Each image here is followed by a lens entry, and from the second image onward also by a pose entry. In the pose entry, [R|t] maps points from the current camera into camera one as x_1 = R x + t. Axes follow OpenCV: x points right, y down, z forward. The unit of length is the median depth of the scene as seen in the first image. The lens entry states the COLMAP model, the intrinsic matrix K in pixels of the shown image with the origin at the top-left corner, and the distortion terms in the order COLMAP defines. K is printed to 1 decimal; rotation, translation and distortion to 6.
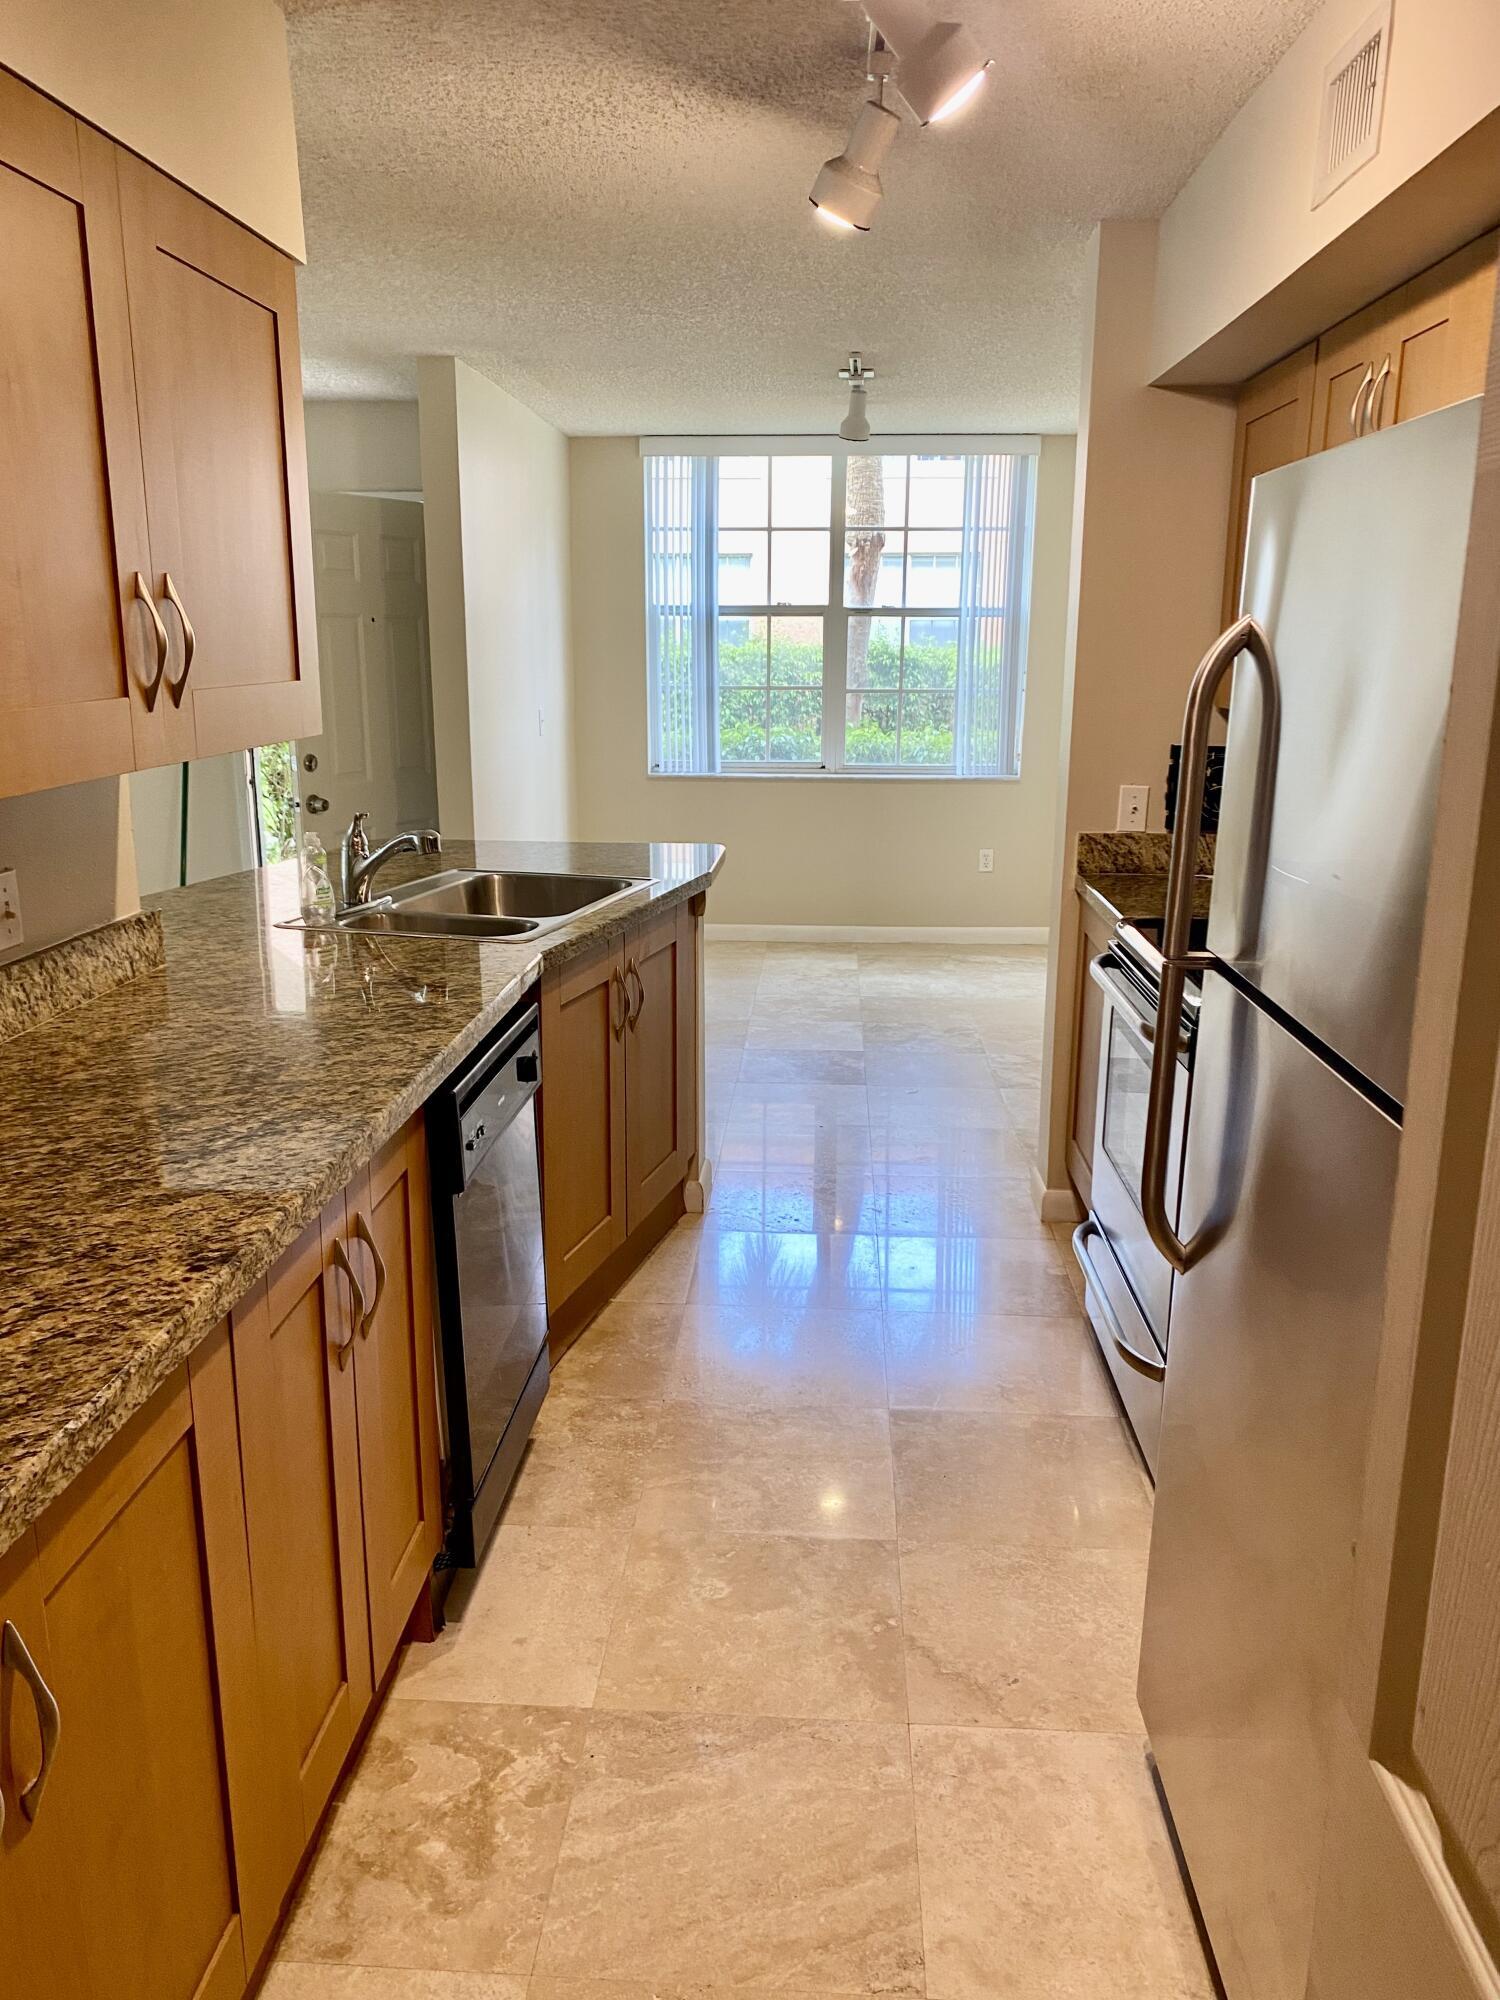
lens RADIAL K [[1523.1, 0, 750.0], [0, 1523.1, 1000.0], [0, 0, 1]] dist [0.006016, 0.002203]
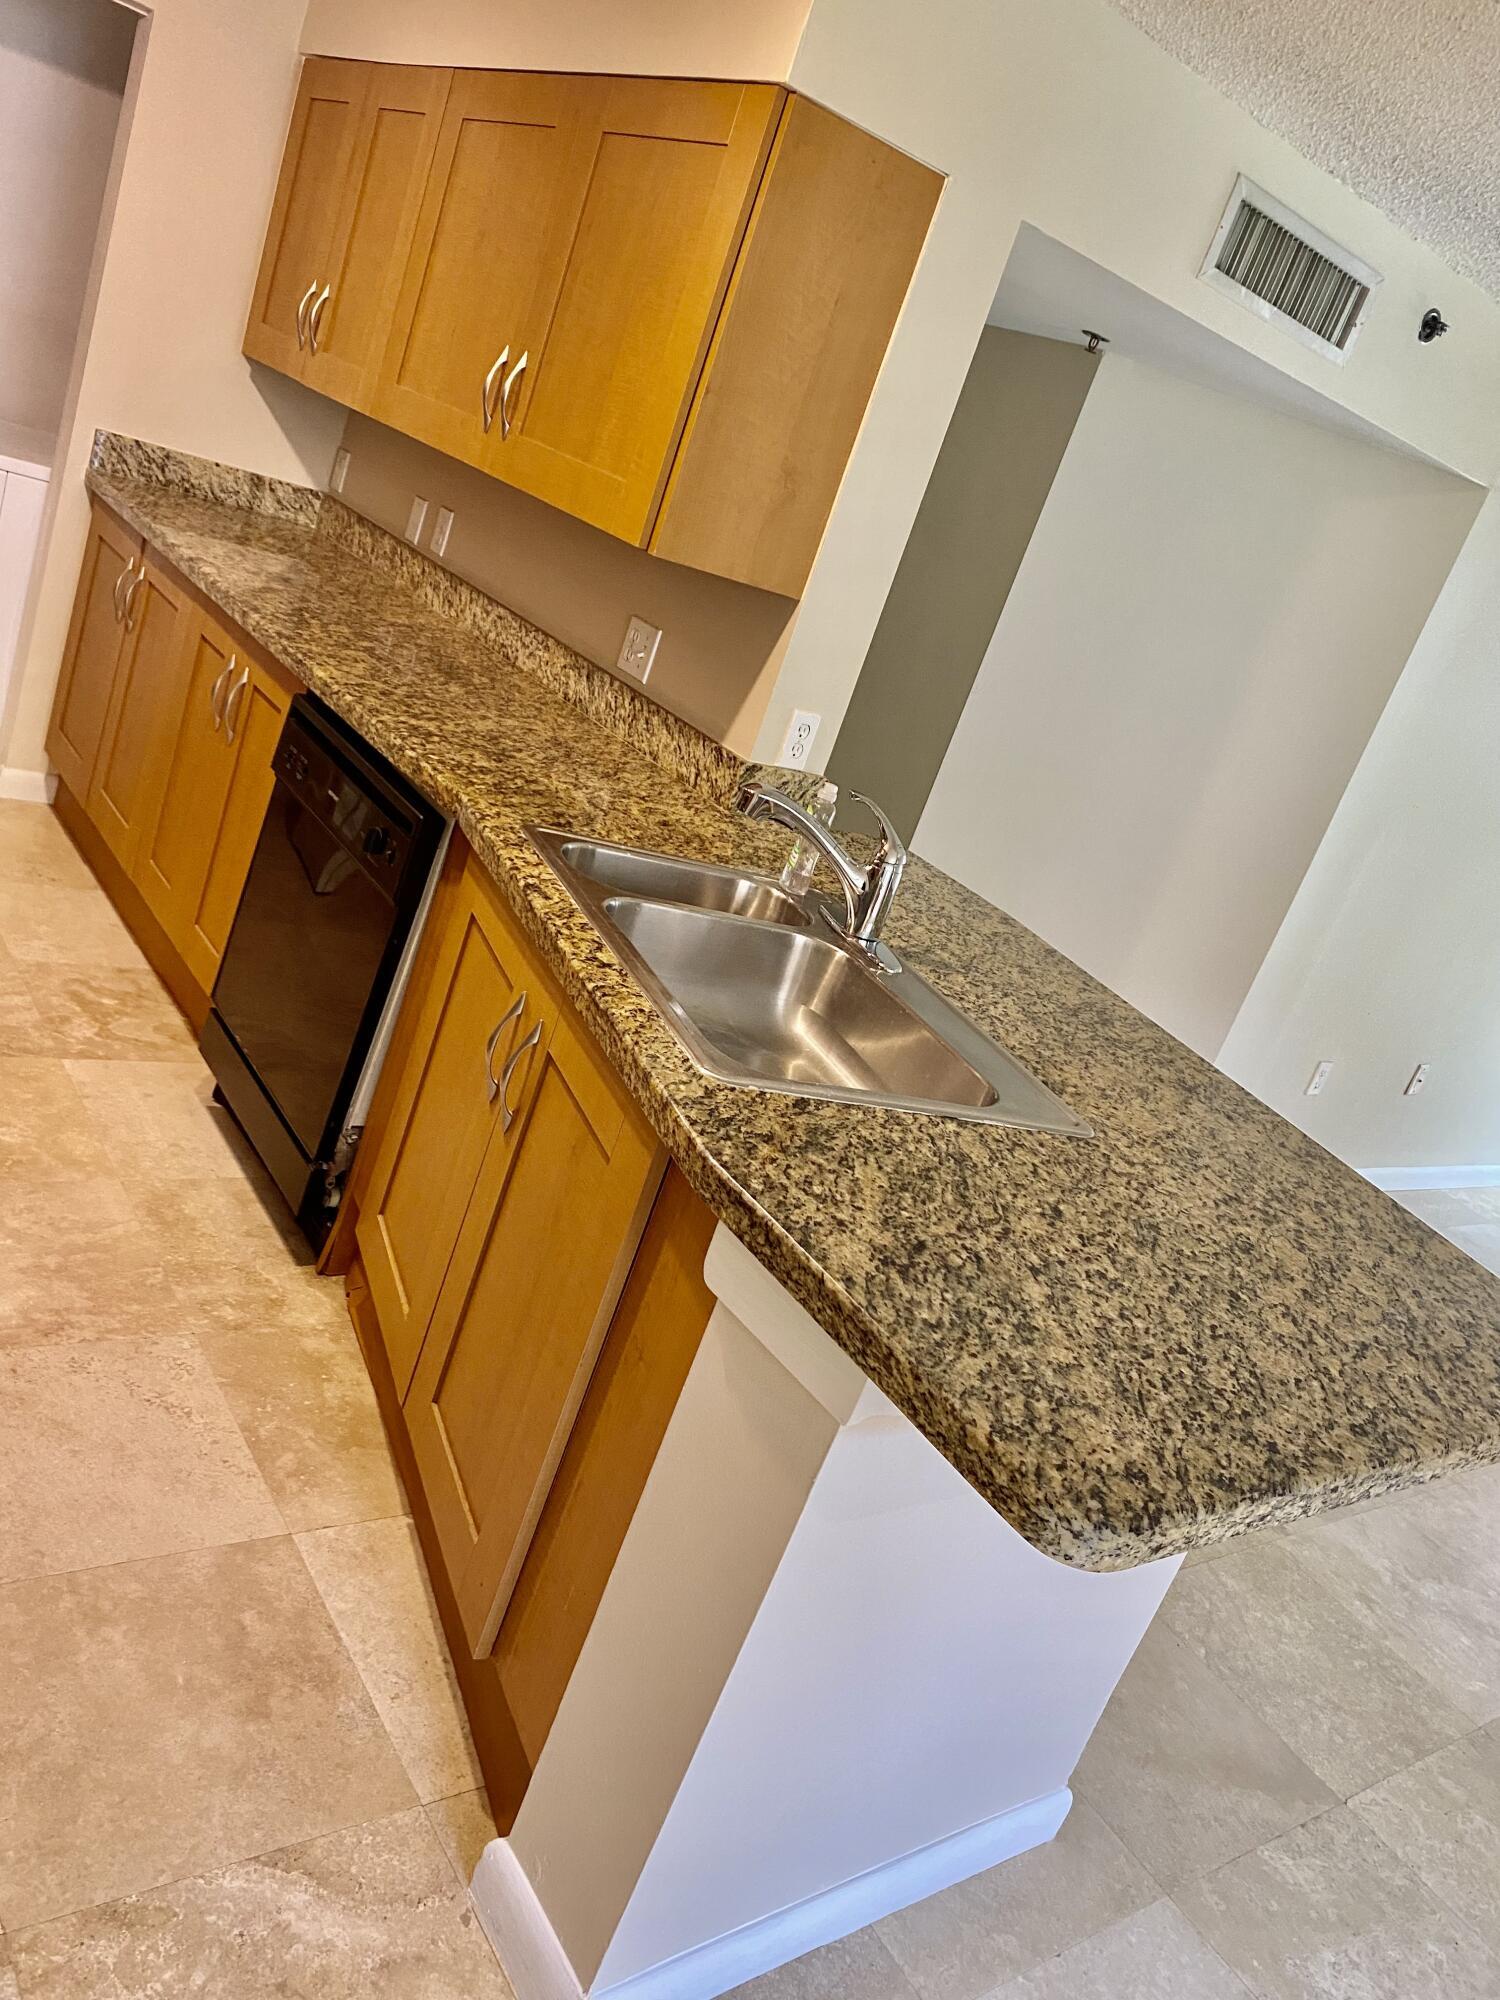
lens RADIAL K [[1523.1, 0, 750.0], [0, 1523.1, 1000.0], [0, 0, 1]] dist [0.006016, 0.002203]
pose [[-0.732372, -0.039464, -0.679760, 0.308294], [-0.464018, 0.759539, 0.455837, -0.403968], [0.498315, 0.649263, -0.574578, 1.664516]]
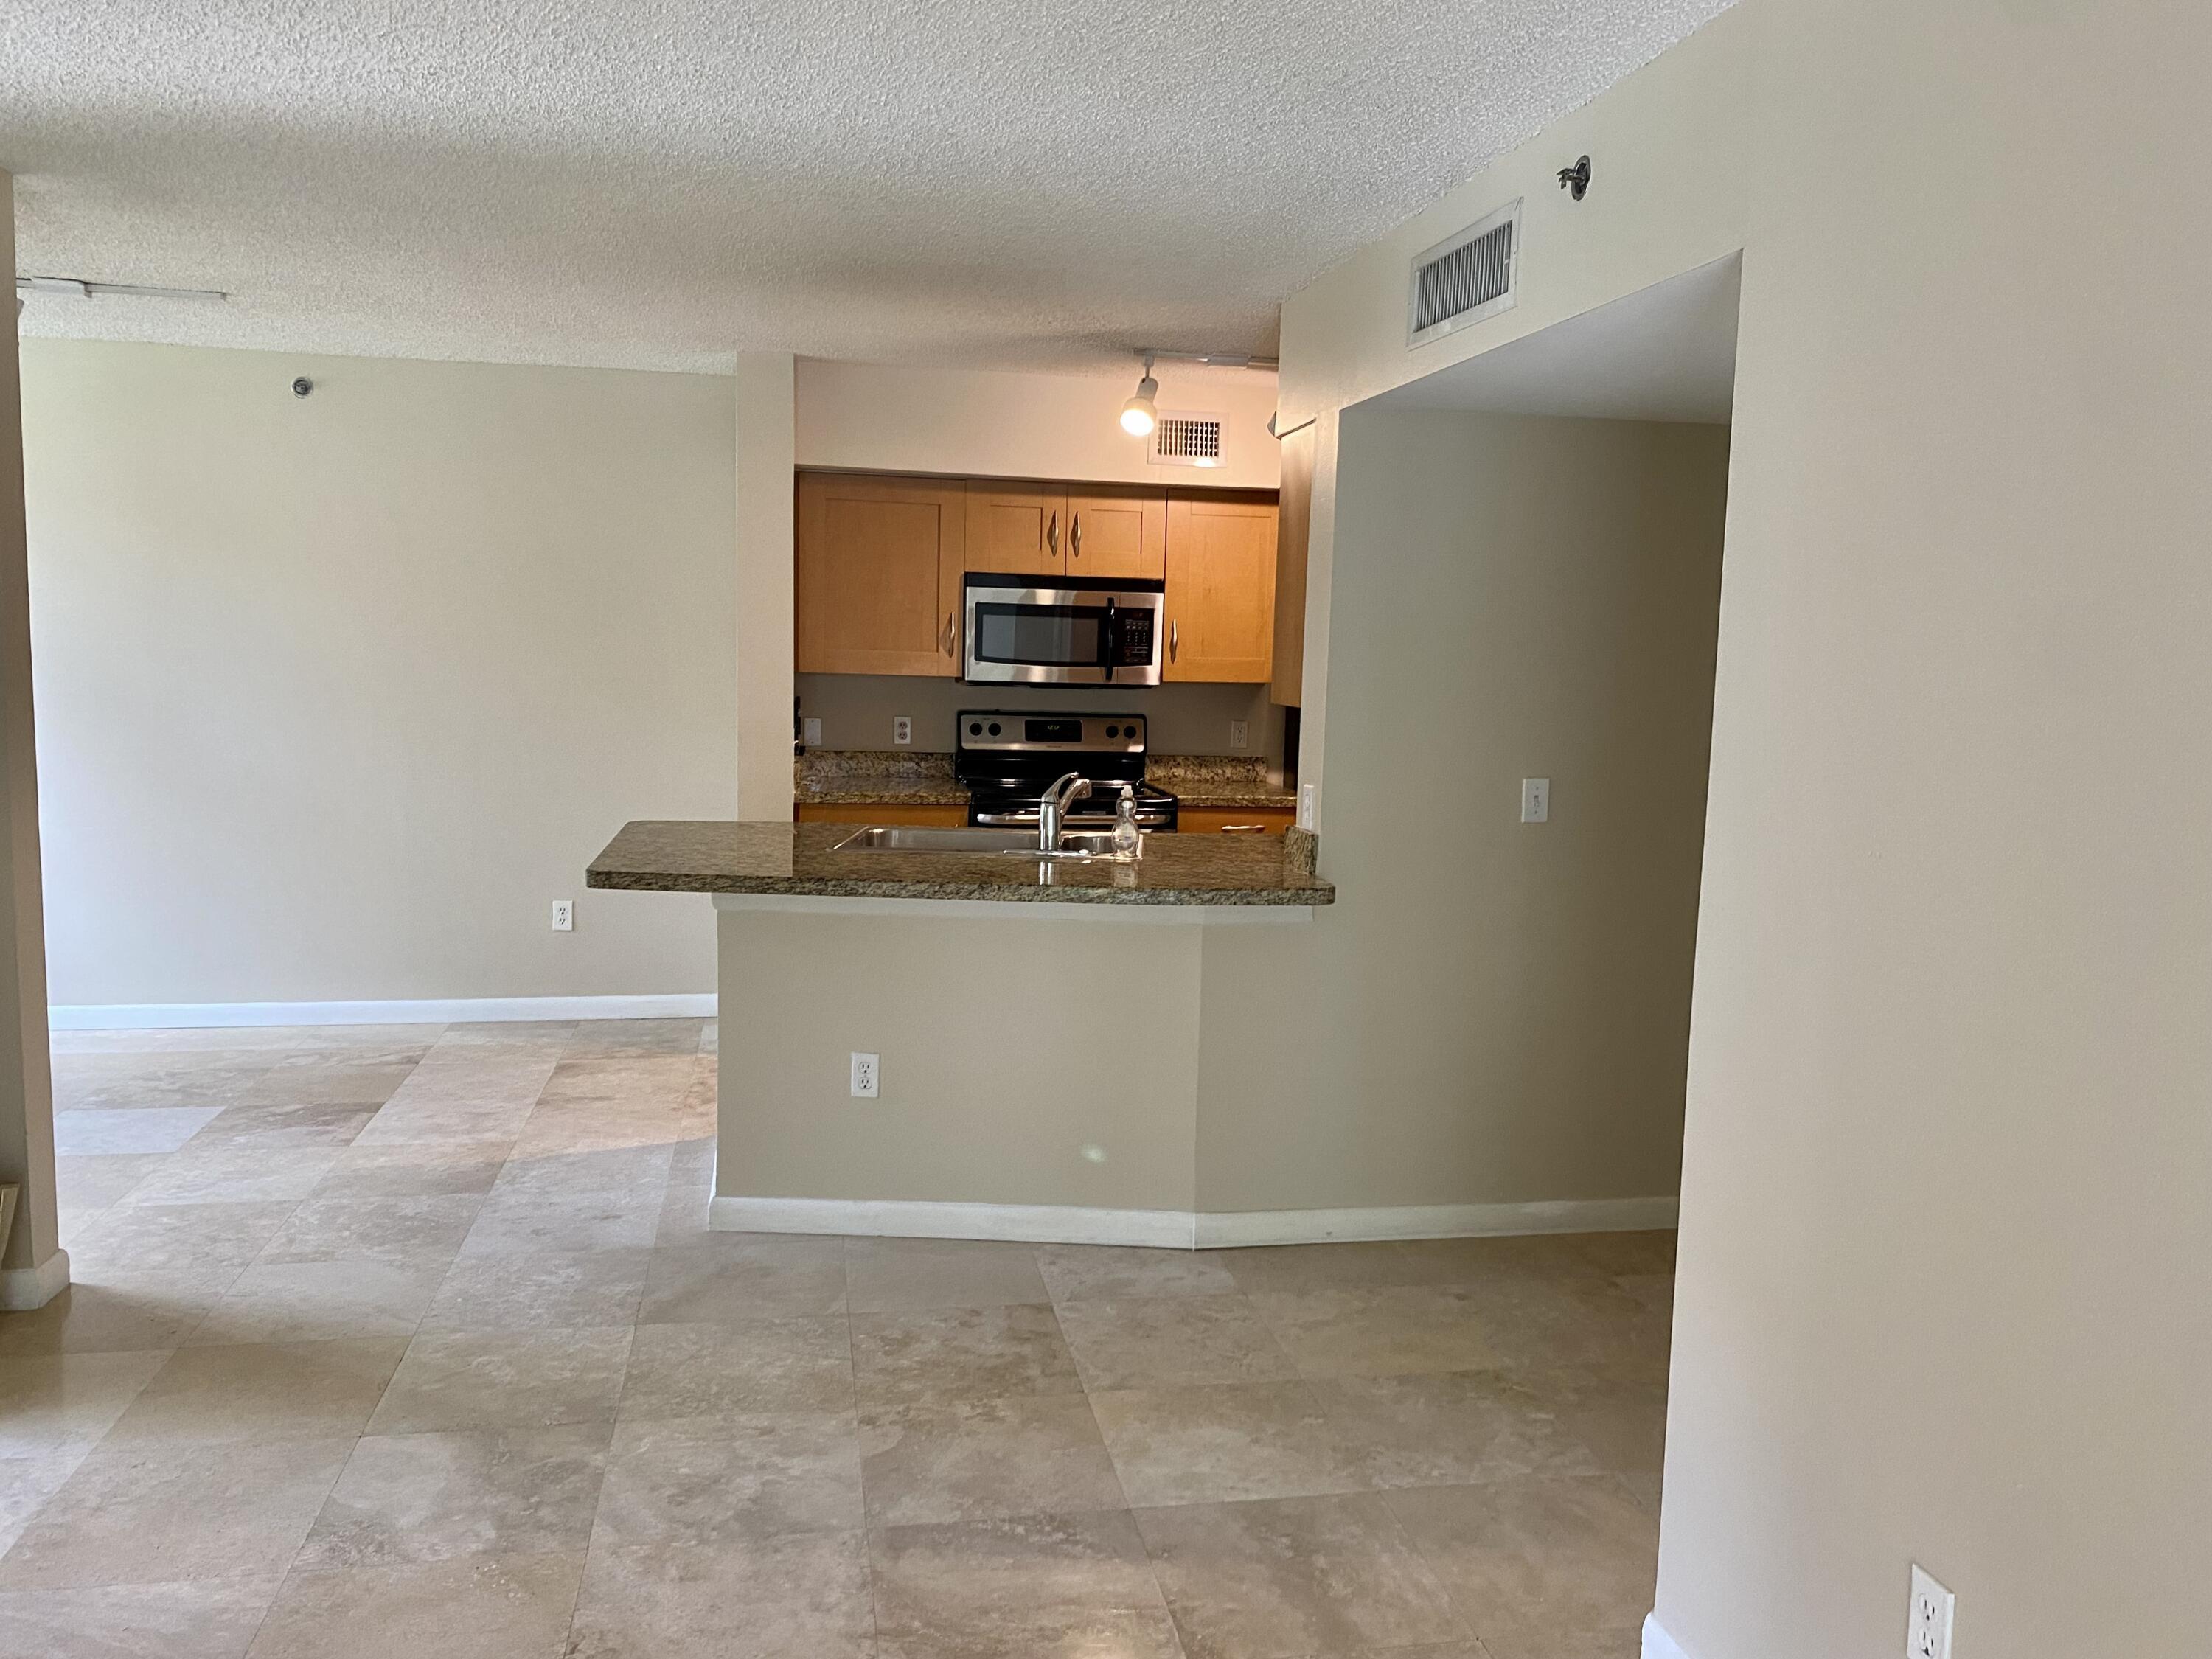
lens RADIAL K [[1684.6, 0, 1106.0], [0, 1684.6, 829.5], [0, 0, 1]] dist [0.006016, 0.002203]
pose [[-0.237471, -0.120886, 0.963843, -1.882013], [0.200699, 0.964712, 0.170443, -0.359358], [-0.950435, 0.233918, -0.204829, 1.456258]]
